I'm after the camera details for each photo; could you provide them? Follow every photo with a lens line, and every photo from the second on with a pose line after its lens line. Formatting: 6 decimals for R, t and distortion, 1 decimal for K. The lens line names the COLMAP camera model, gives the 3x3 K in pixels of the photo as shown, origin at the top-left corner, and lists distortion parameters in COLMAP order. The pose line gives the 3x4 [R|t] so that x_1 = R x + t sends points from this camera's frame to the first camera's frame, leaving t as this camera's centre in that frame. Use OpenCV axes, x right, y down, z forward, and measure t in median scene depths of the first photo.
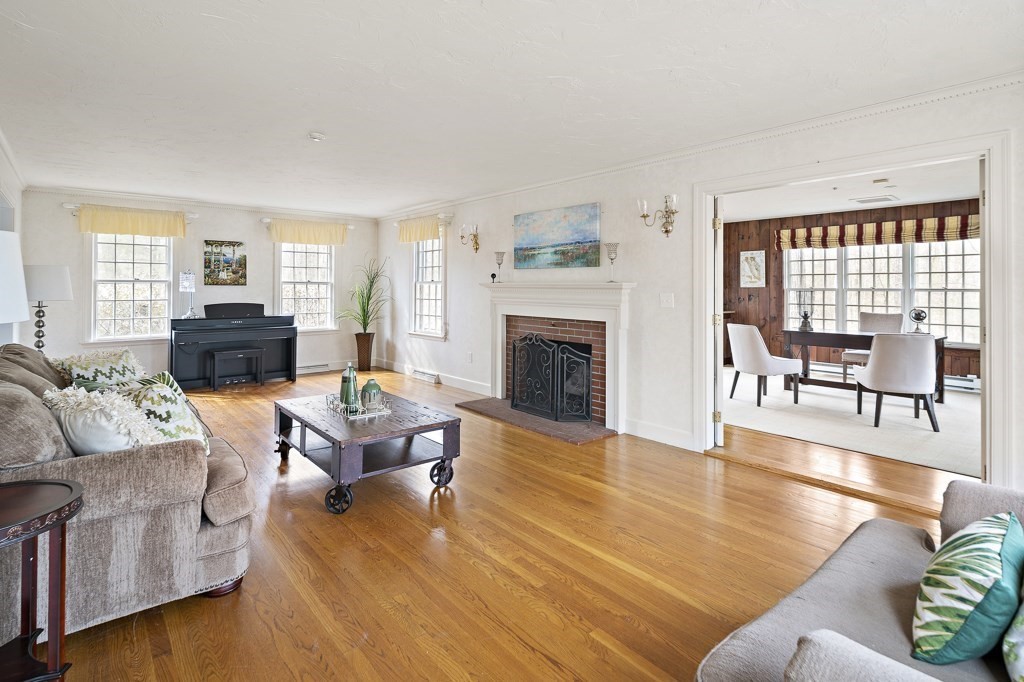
lens RADIAL K [[512.1, 0, 500.7], [0, 512.1, 291.7], [0, 0, 1]] dist [-0.003486, 0.001618]
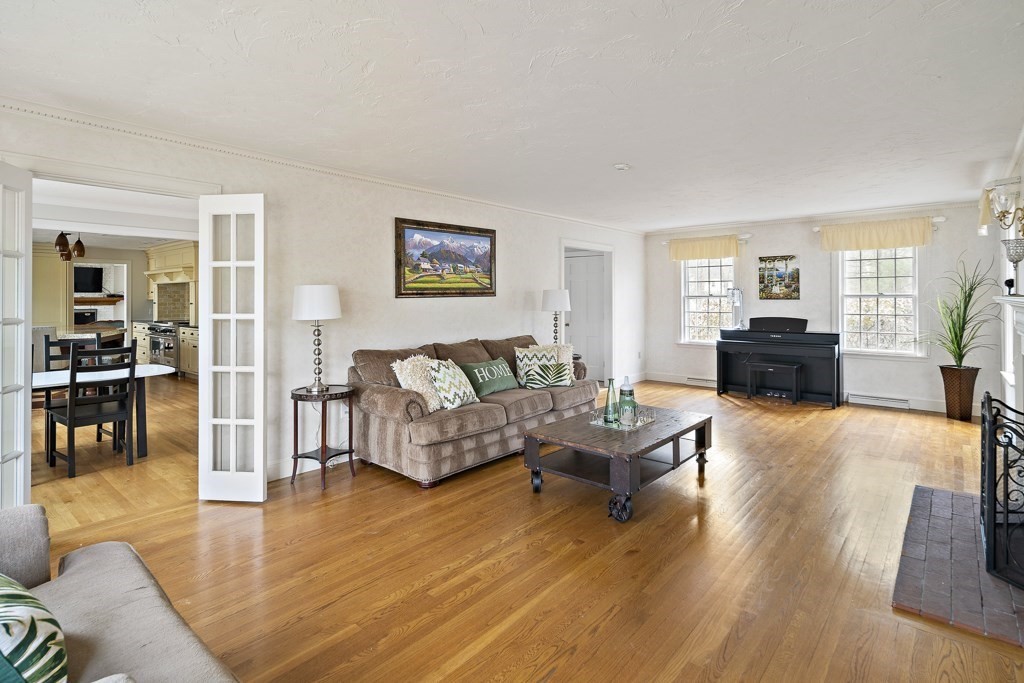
lens RADIAL K [[512.1, 0, 521.5], [0, 512.1, 291.8], [0, 0, 1]] dist [-0.003486, 0.001618]
pose [[0.166982, -0.020197, -0.985753, 2.324425], [-0.005131, 0.999759, -0.021353, -0.022875], [0.985947, 0.008623, 0.166838, 2.058333]]
